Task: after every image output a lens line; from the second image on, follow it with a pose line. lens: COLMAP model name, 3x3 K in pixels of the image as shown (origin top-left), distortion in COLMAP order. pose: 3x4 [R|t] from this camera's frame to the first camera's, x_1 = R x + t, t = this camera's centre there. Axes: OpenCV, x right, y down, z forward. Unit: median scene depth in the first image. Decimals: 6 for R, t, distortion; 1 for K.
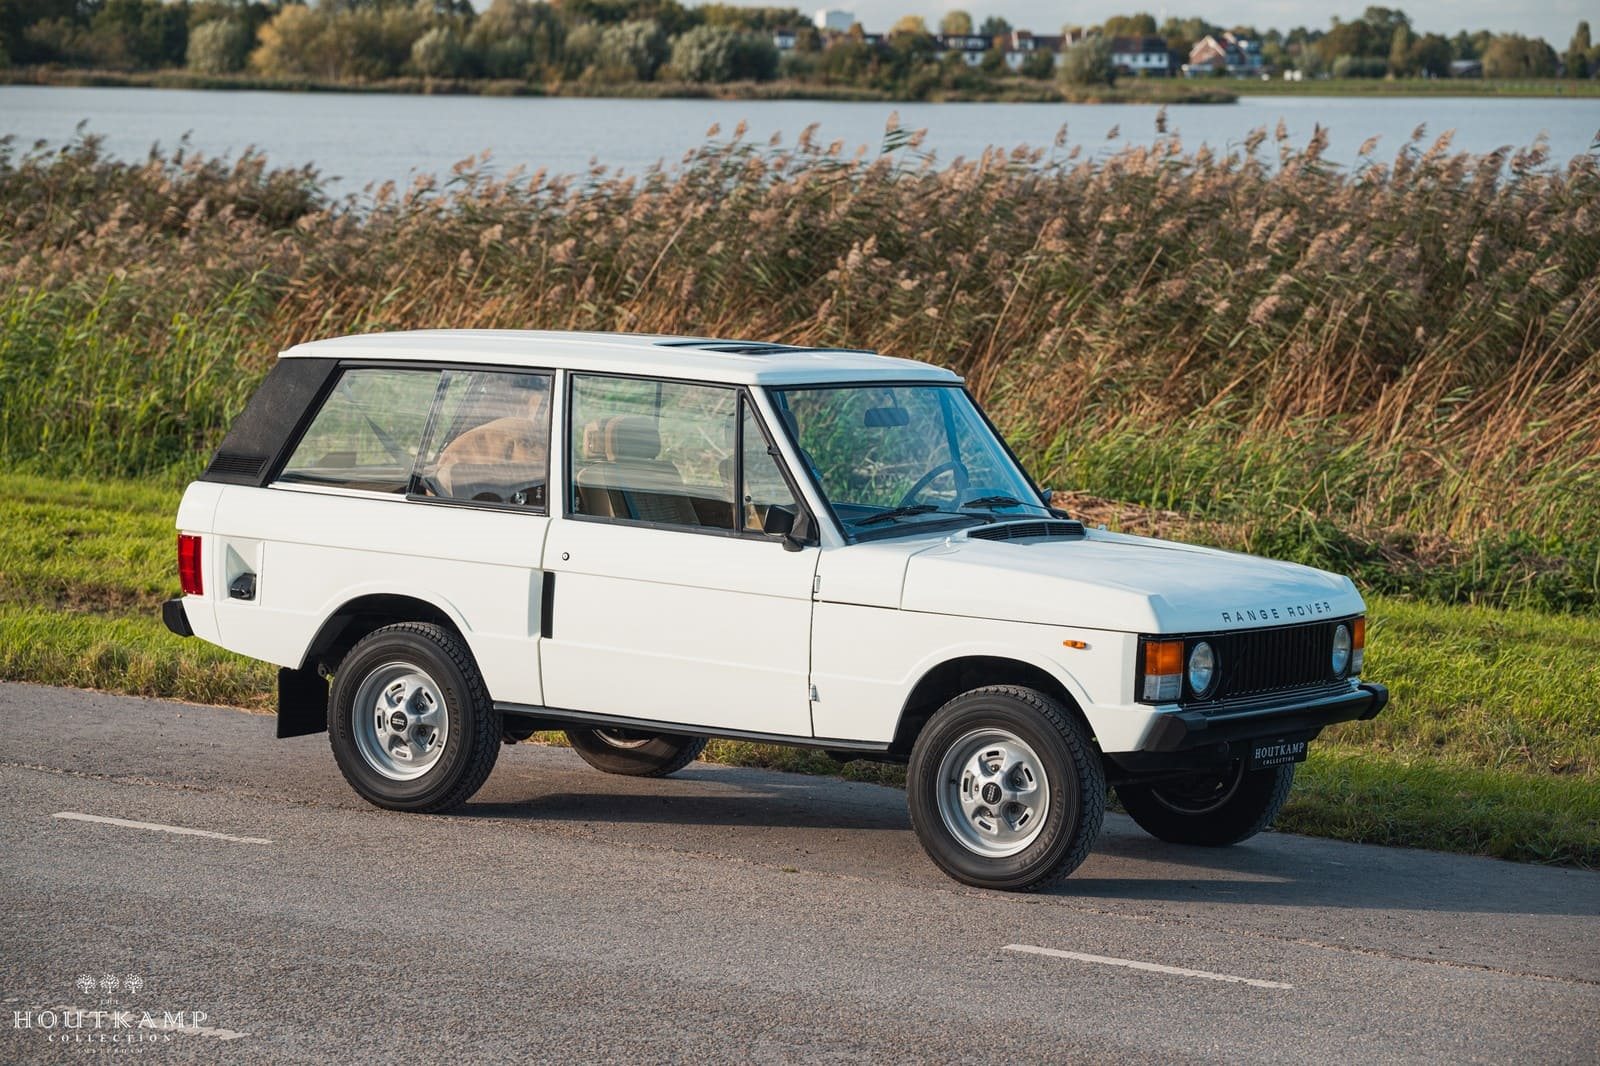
lens RADIAL K [[4429.3, 0, 800.0], [0, 4429.3, 533.0], [0, 0, 1]] dist [0.365953, 0.323602]
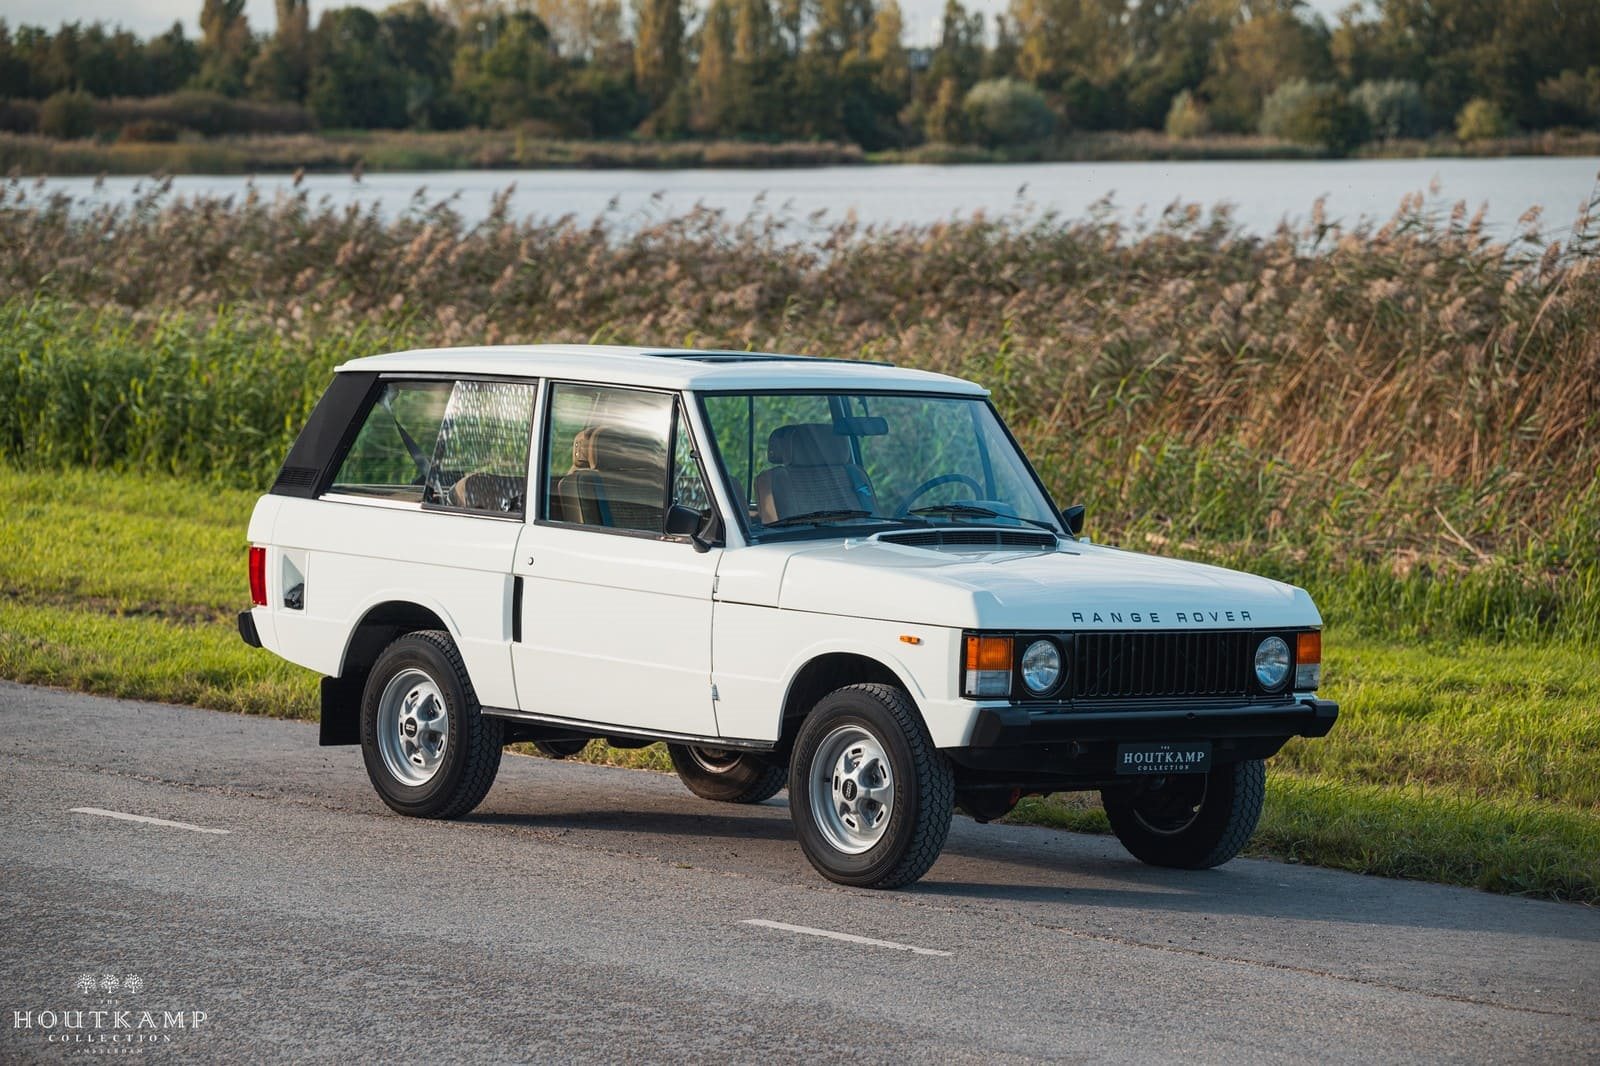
lens RADIAL K [[5804.6, 0, 800.0], [0, 5804.6, 533.0], [0, 0, 1]] dist [1.009486, -0.611000]
pose [[0.952962, 0.005759, -0.303036, 0.397610], [-0.016712, 0.999297, -0.033563, 0.041348], [0.302630, 0.037048, 0.952388, -0.241266]]
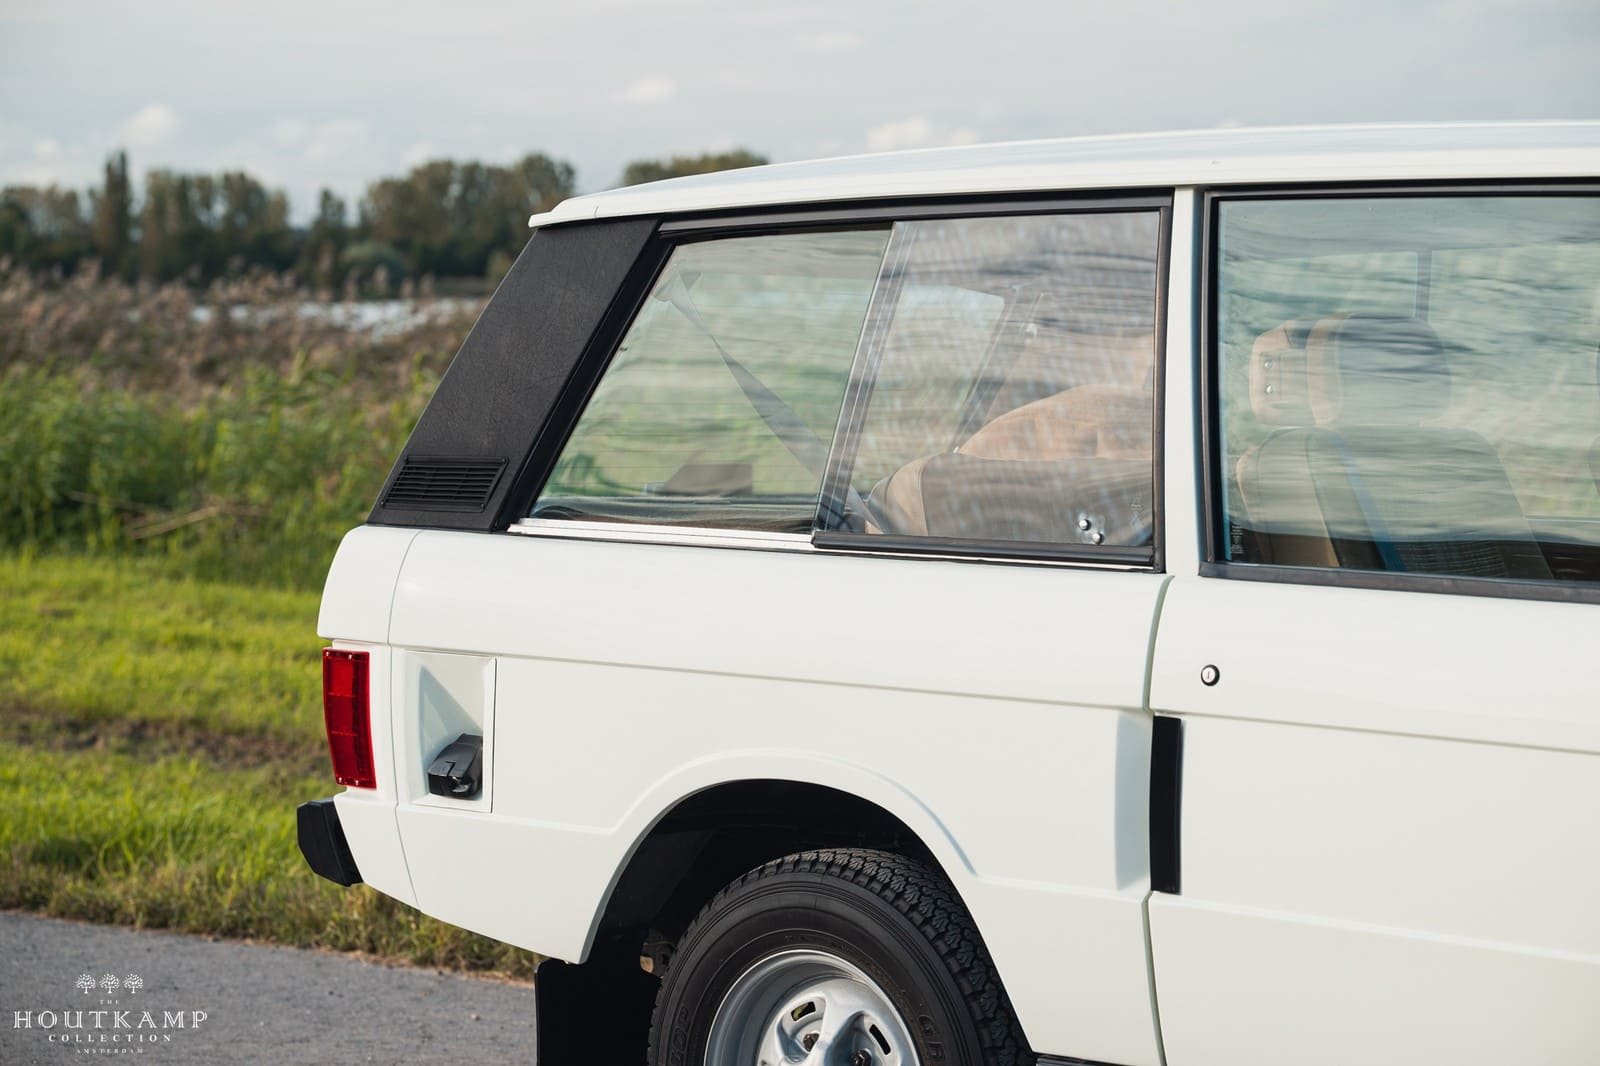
lens RADIAL K [[4005.8, 0, 800.0], [0, 4005.8, 533.0], [0, 0, 1]] dist [0.282786, 0.033701]
pose [[0.986685, -0.027716, -0.160263, -0.031382], [0.021359, 0.998920, -0.041251, 0.006381], [0.161233, 0.037279, 0.986212, 0.640745]]
